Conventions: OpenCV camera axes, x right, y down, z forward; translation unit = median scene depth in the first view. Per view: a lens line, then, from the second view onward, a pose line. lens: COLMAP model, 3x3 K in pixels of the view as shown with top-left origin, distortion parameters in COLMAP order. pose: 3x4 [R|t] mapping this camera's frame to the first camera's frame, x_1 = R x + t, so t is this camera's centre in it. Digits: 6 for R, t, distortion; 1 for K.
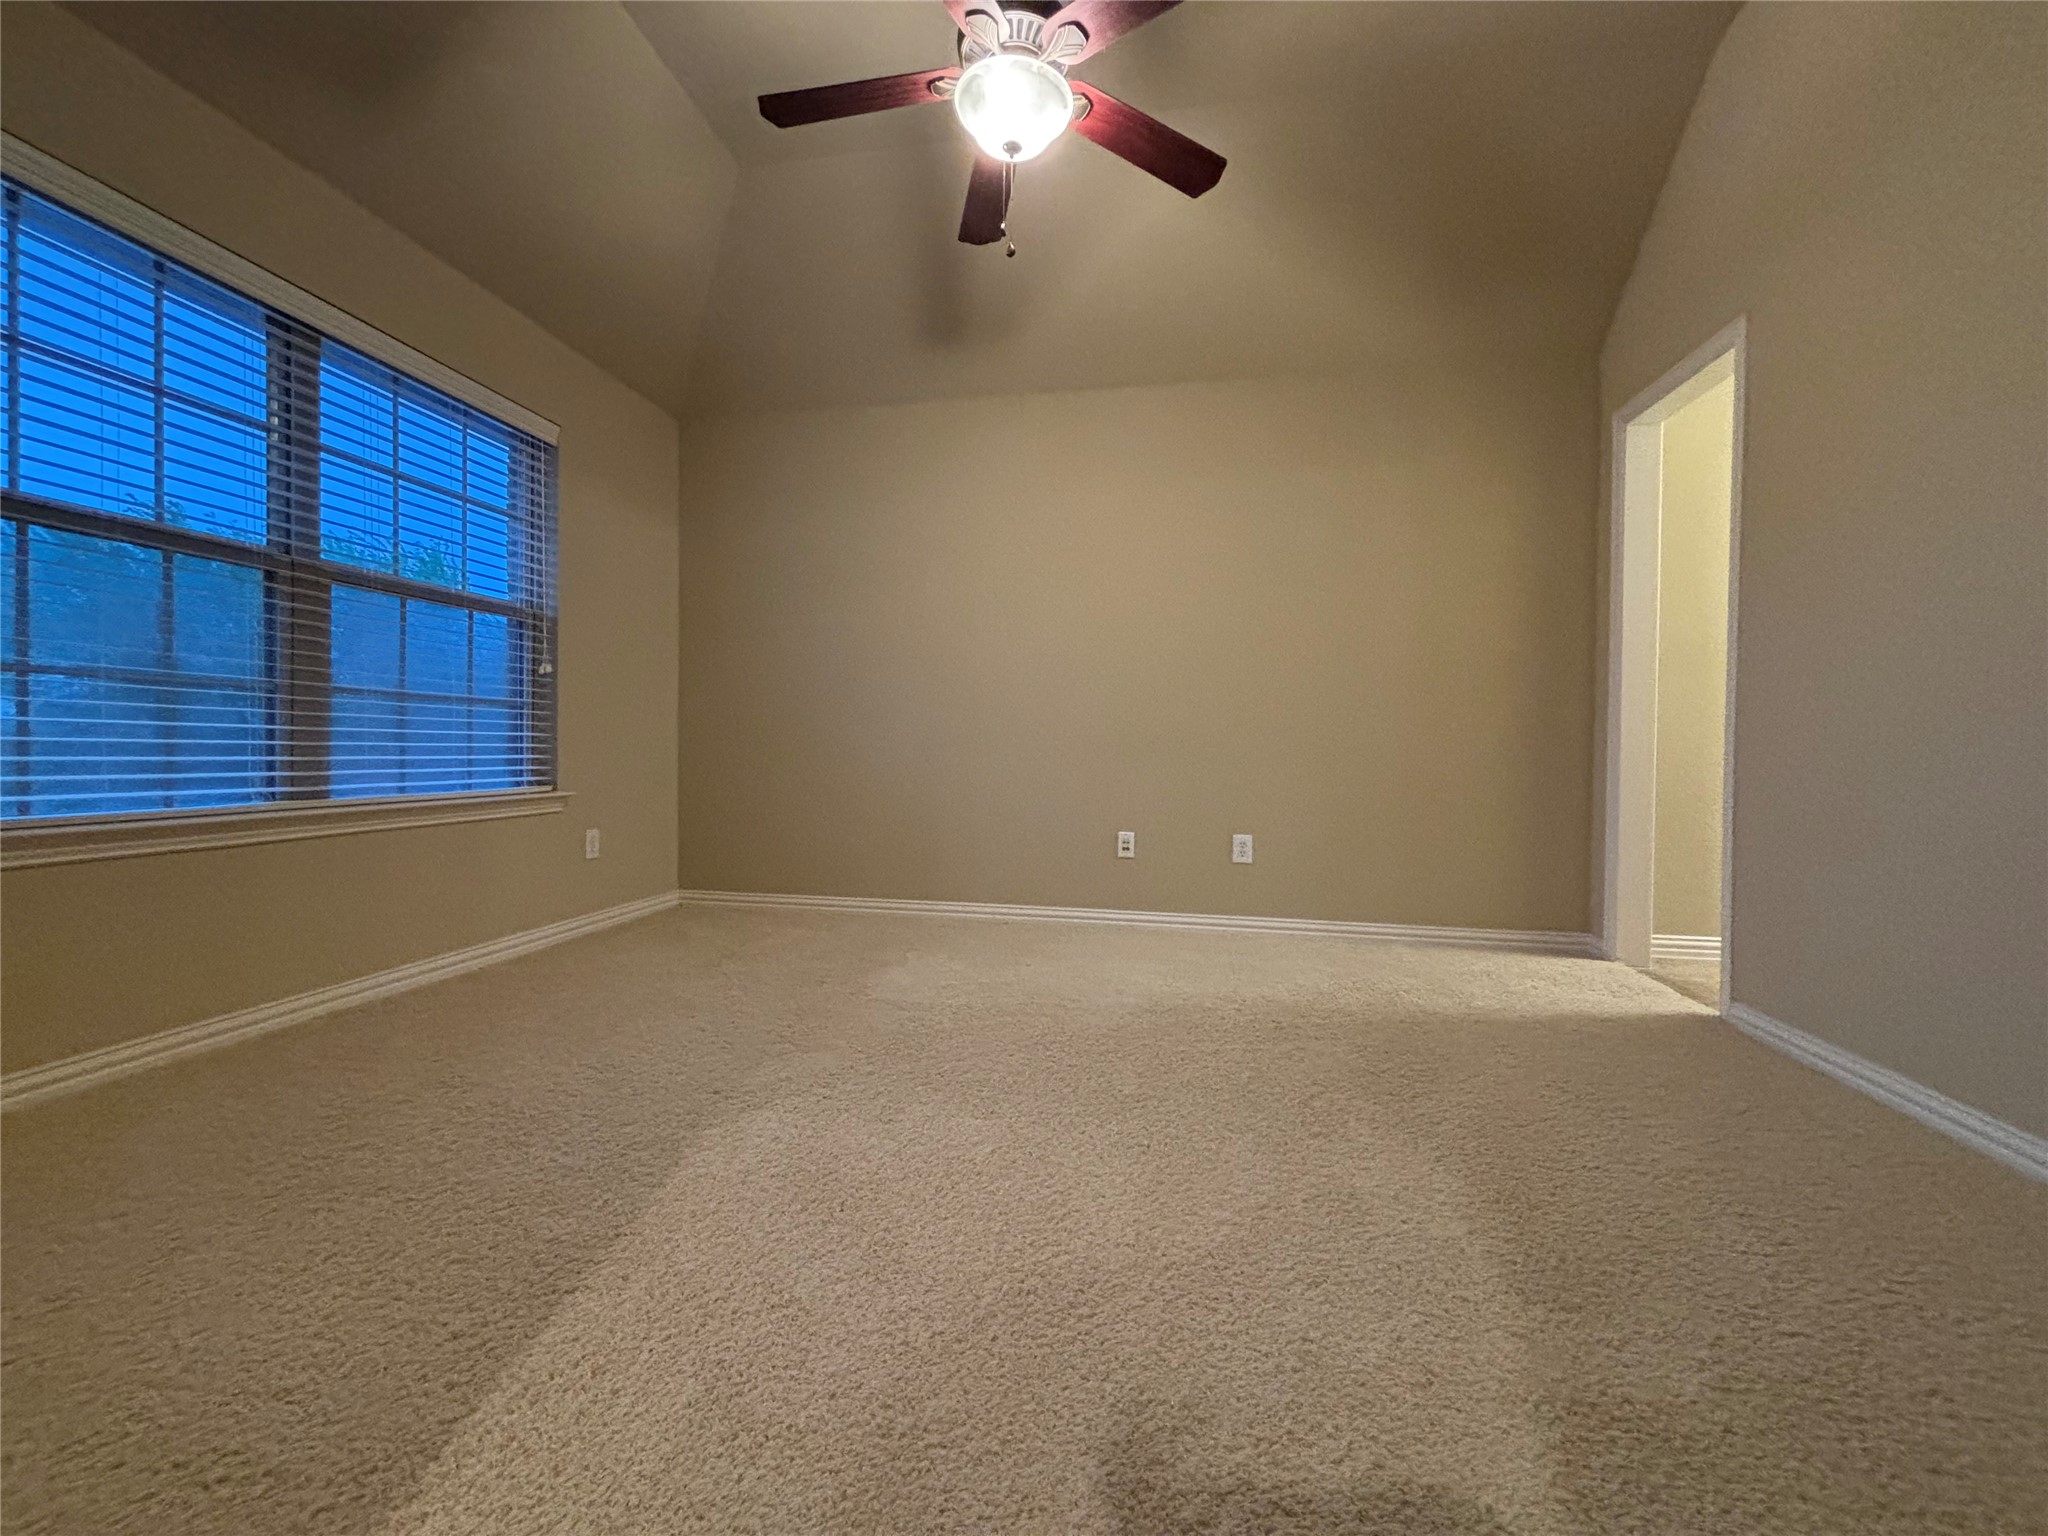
lens RADIAL K [[824.3, 0, 1020.5], [0, 824.3, 762.2], [0, 0, 1]] dist [-0.001520, 0.008173]
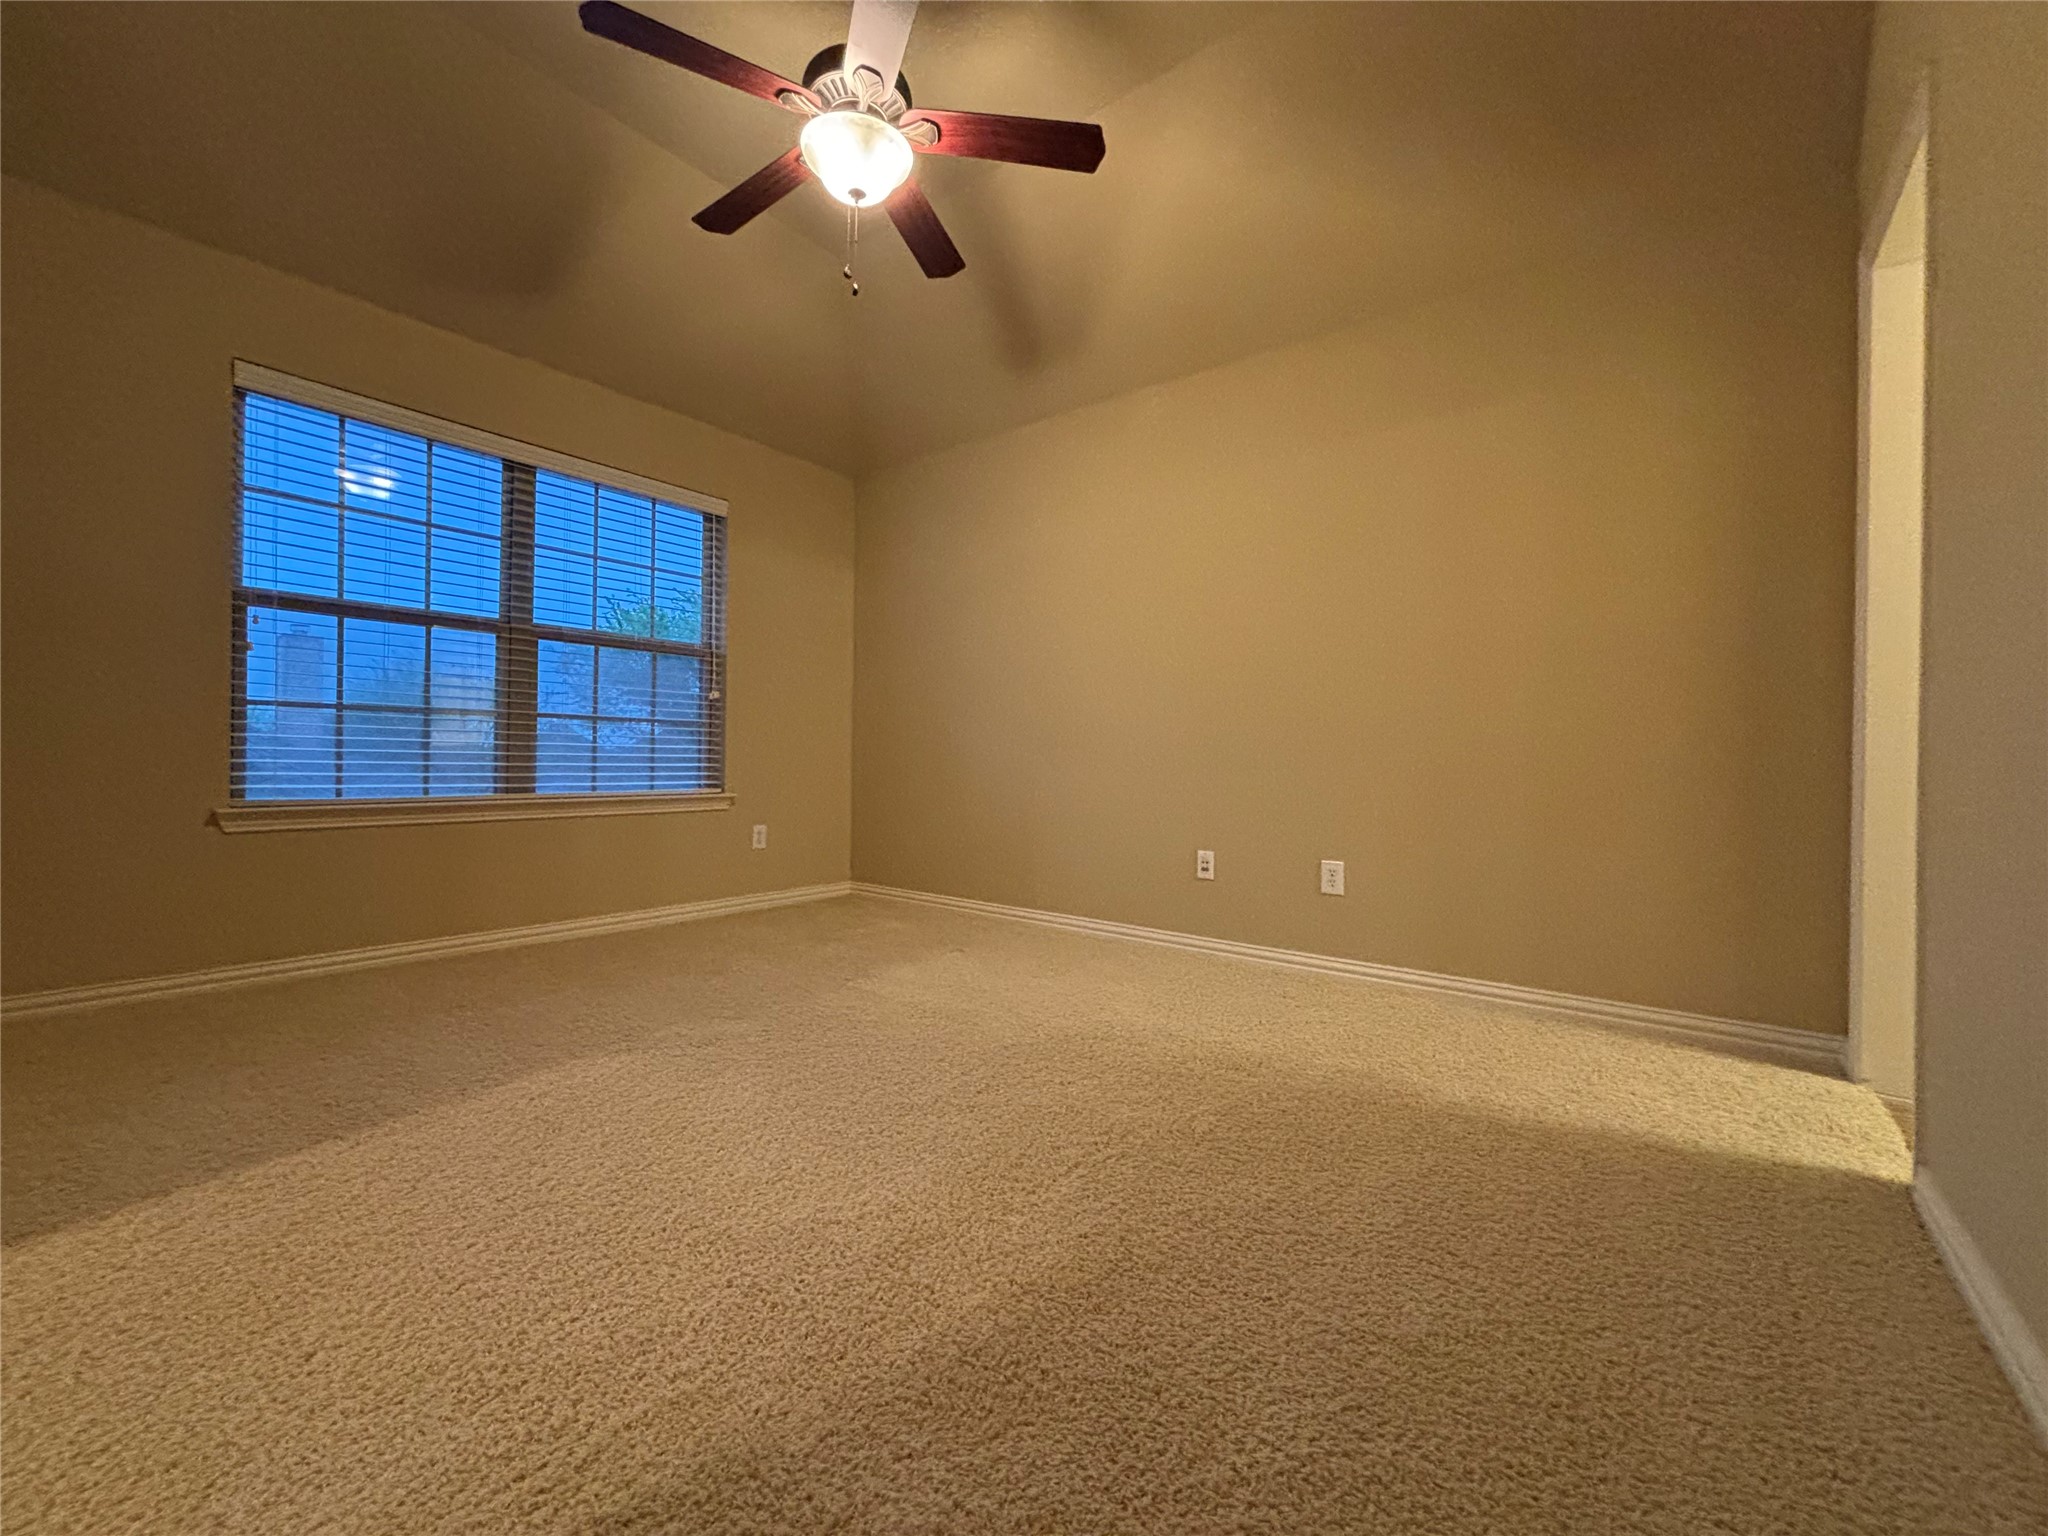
lens RADIAL K [[824.3, 0, 1020.2], [0, 824.3, 765.9], [0, 0, 1]] dist [-0.003286, 0.003221]
pose [[0.888235, 0.005941, -0.459350, 0.427498], [-0.012070, 0.999873, -0.010408, 0.002343], [0.459230, 0.014789, 0.888194, 0.103005]]
